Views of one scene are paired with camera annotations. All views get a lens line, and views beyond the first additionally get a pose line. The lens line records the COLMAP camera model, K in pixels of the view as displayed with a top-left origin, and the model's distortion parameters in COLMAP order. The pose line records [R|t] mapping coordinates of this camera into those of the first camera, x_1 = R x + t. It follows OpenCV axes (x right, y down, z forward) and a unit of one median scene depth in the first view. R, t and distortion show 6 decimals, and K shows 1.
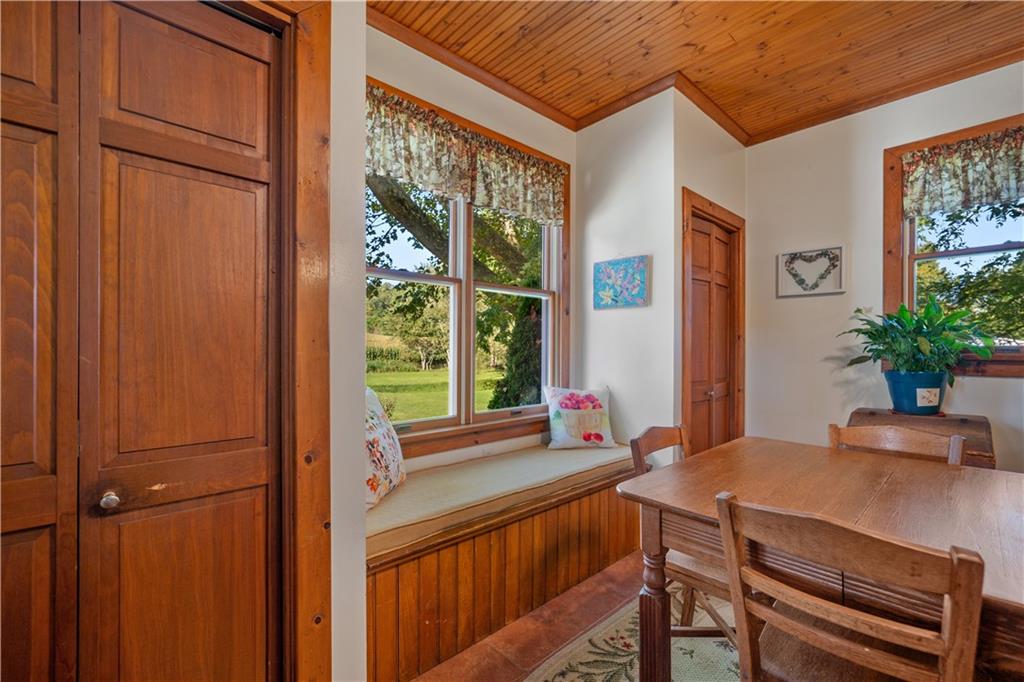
lens RADIAL K [[436.0, 0, 515.0], [0, 436.0, 346.1], [0, 0, 1]] dist [0.000880, 0.000155]
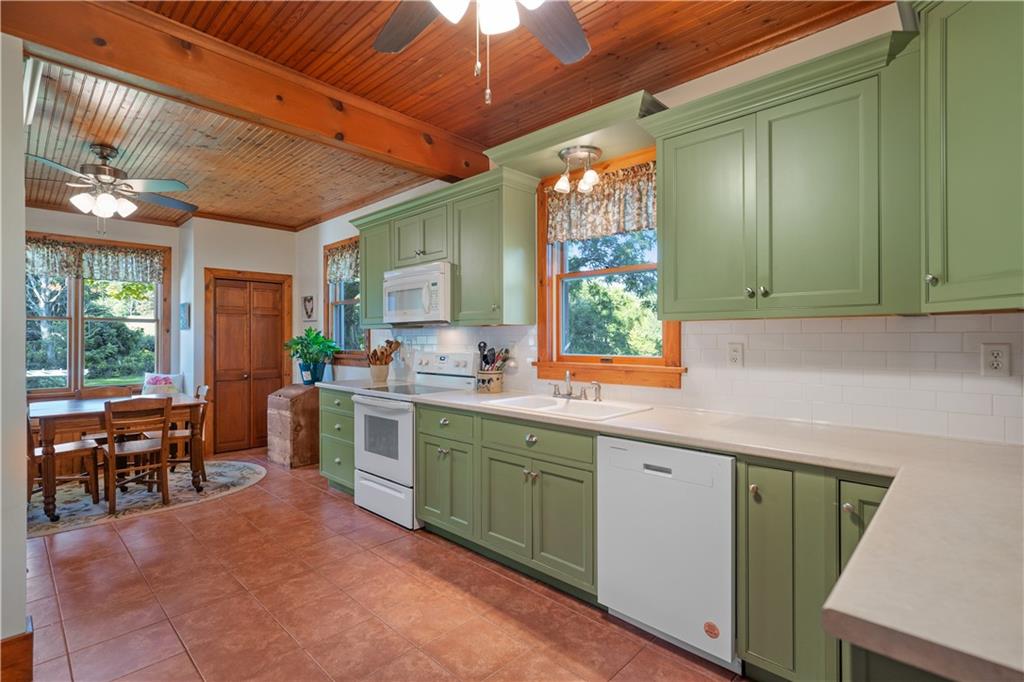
lens RADIAL K [[479.8, 0, 510.6], [0, 479.8, 338.1], [0, 0, 1]] dist [0.002711, 0.001919]
pose [[0.998154, -0.006192, 0.060419, 1.600793], [0.006125, 0.999980, 0.001287, -0.048453], [-0.060425, -0.000914, 0.998172, -1.194042]]
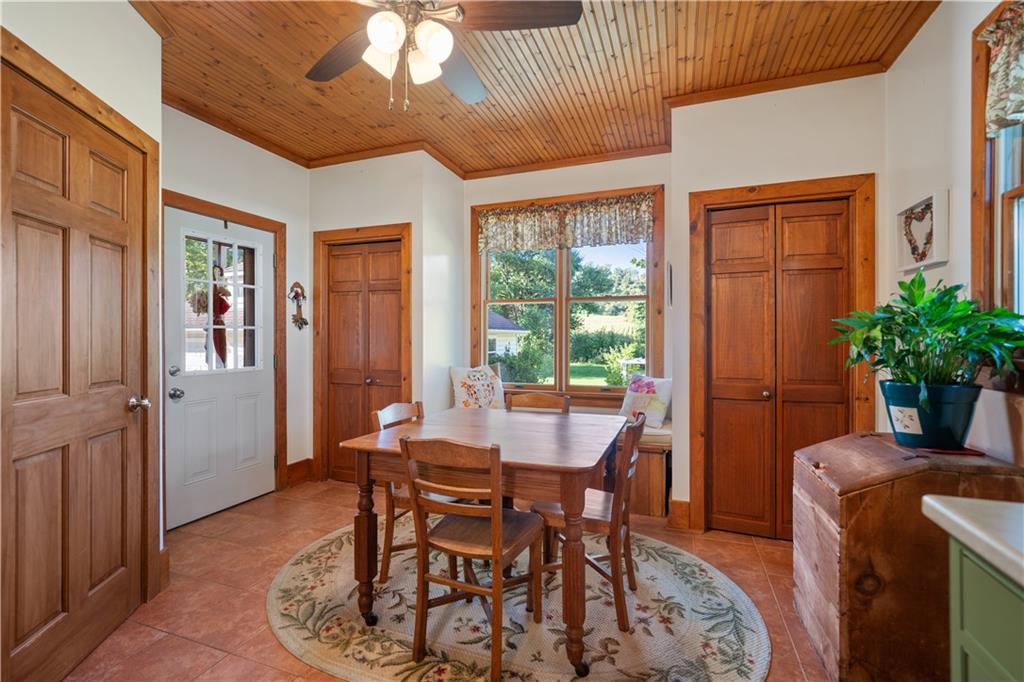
lens RADIAL K [[456.4, 0, 511.2], [0, 456.4, 337.2], [0, 0, 1]] dist [-0.001566, 0.002428]
pose [[0.457251, -0.004102, -0.889328, 1.182645], [0.006736, 0.999977, -0.001149, -0.012378], [0.889312, -0.005465, 0.457268, 0.093151]]
